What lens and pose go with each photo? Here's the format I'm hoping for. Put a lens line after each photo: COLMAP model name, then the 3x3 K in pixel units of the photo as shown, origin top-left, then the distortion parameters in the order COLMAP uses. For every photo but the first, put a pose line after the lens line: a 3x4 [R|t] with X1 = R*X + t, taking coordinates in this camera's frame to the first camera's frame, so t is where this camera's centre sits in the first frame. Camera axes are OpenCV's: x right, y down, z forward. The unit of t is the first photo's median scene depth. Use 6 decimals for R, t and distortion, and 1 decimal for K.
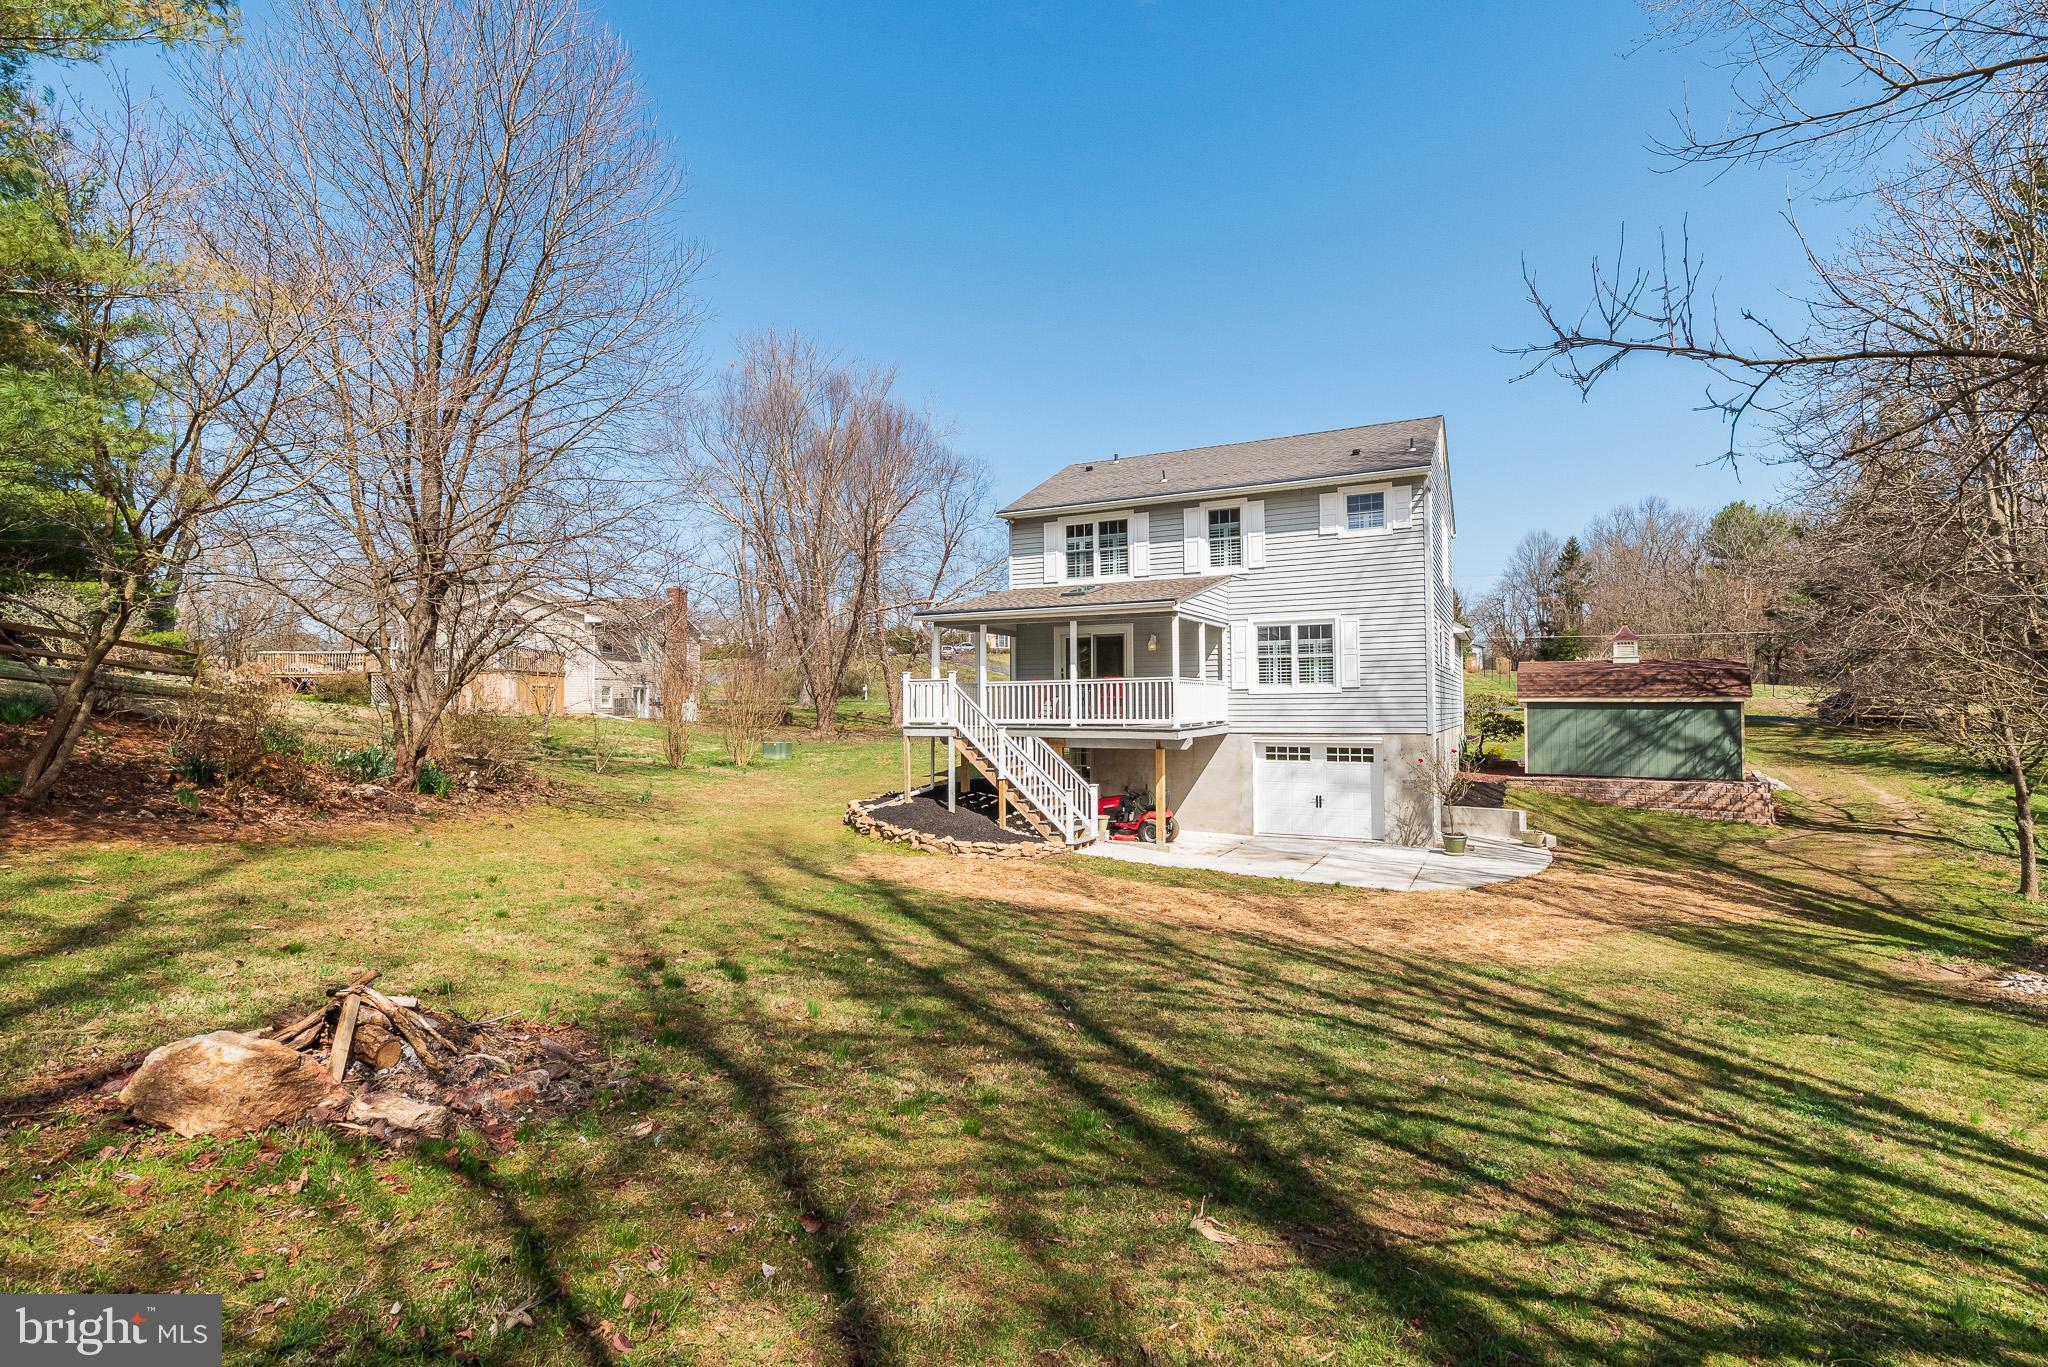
lens RADIAL K [[1013.5, 0, 1024.0], [0, 1013.5, 683.5], [0, 0, 1]] dist [0.002900, 0.000197]
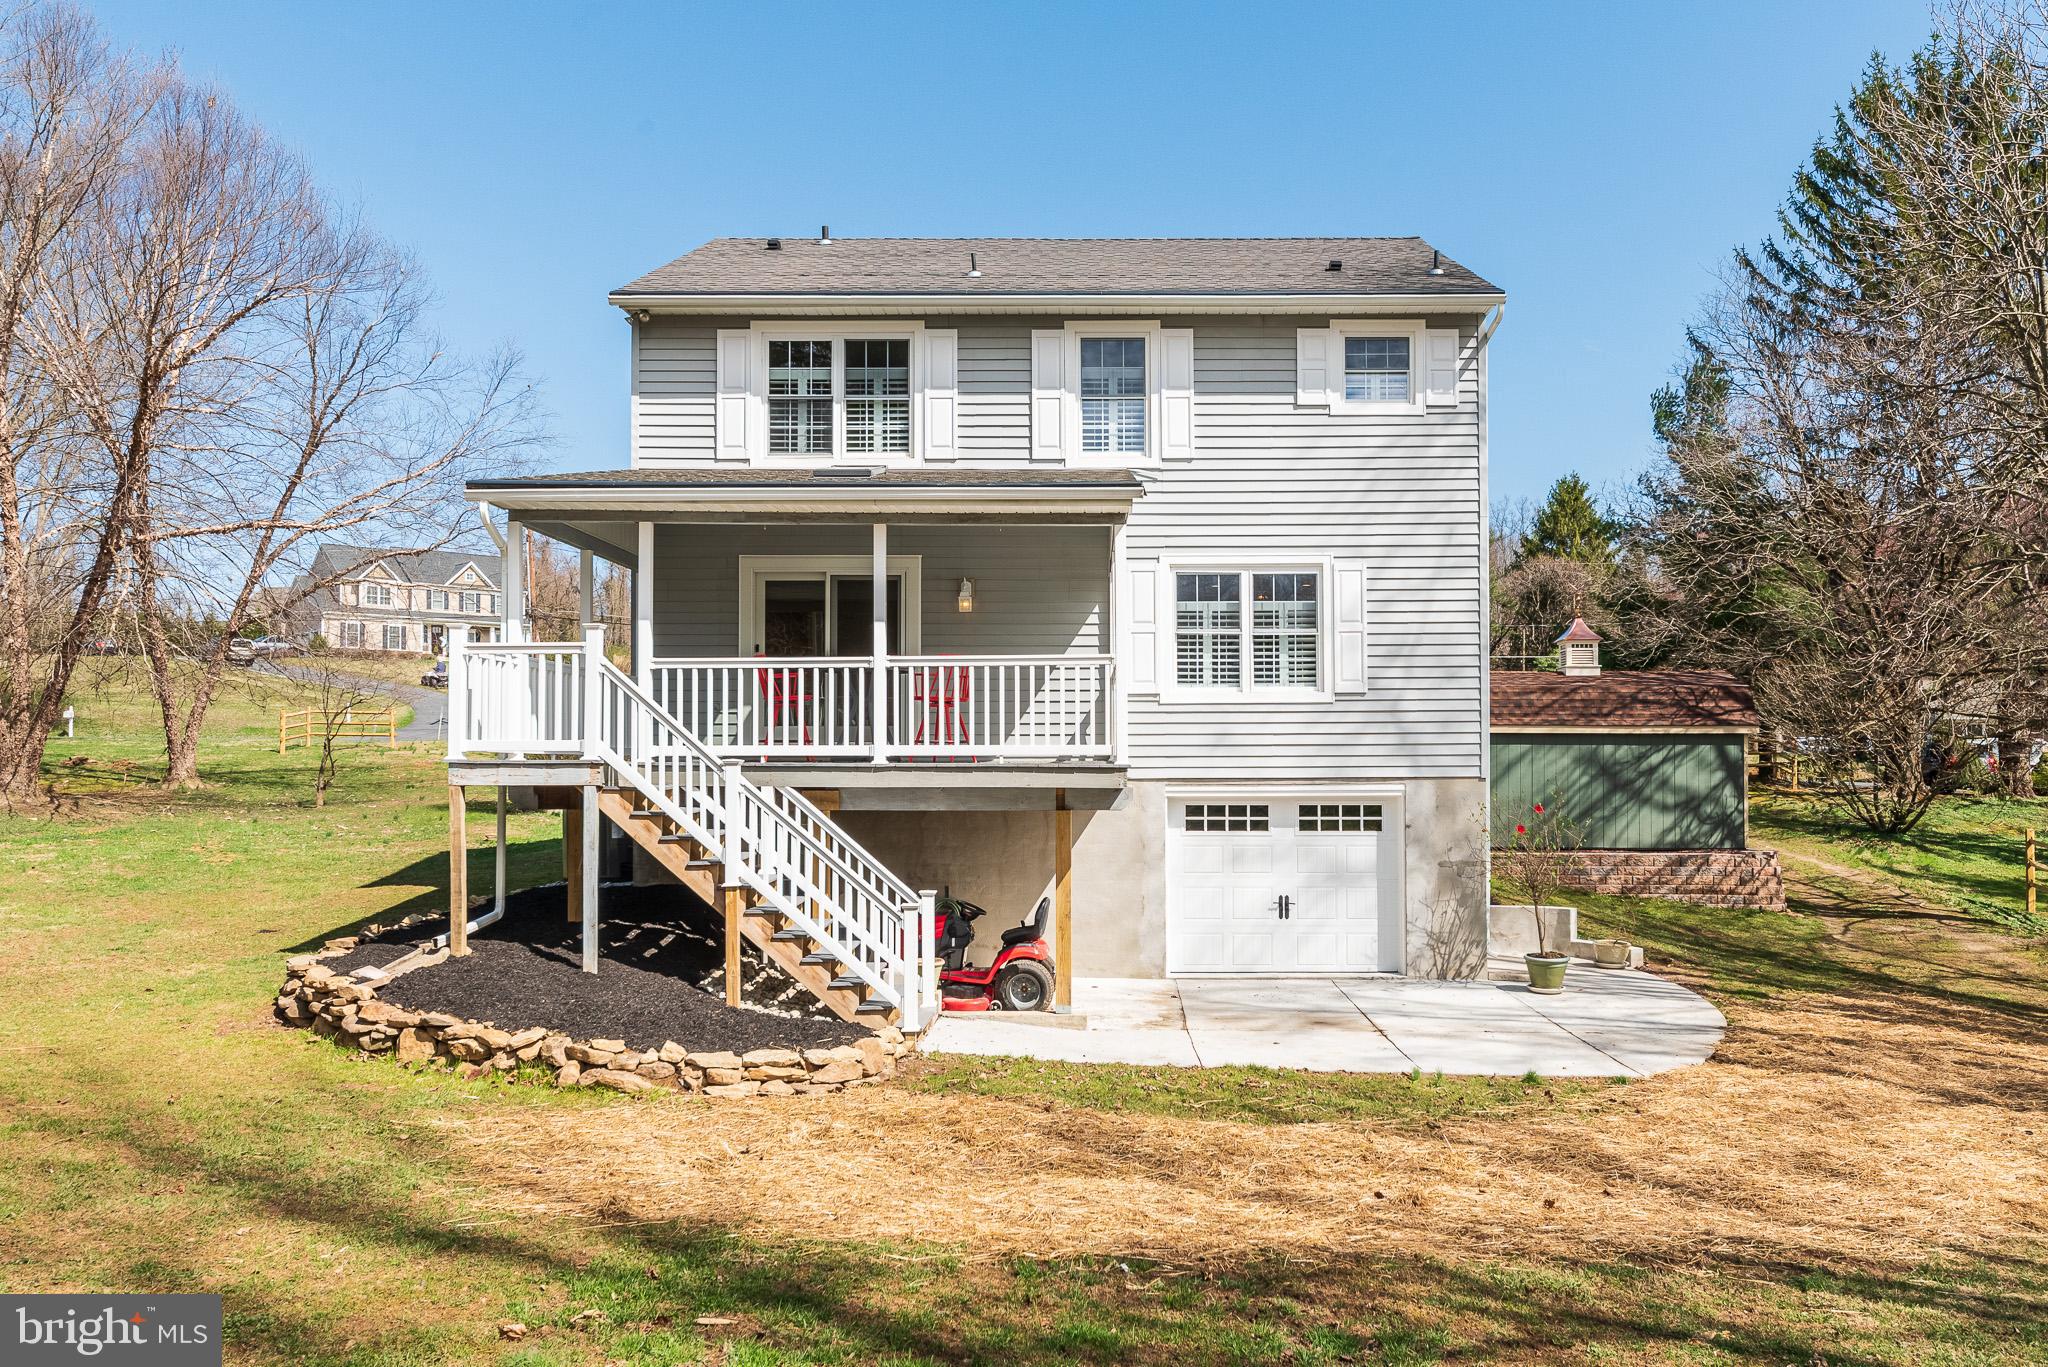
lens RADIAL K [[1494.6, 0, 1117.9], [0, 1494.6, 731.5], [0, 0, 1]] dist [0.005363, 0.004250]
pose [[0.878559, 0.013156, 0.477452, -0.158376], [-0.012960, 0.999909, -0.003704, 0.027769], [-0.477458, -0.002933, 0.878650, 0.346664]]
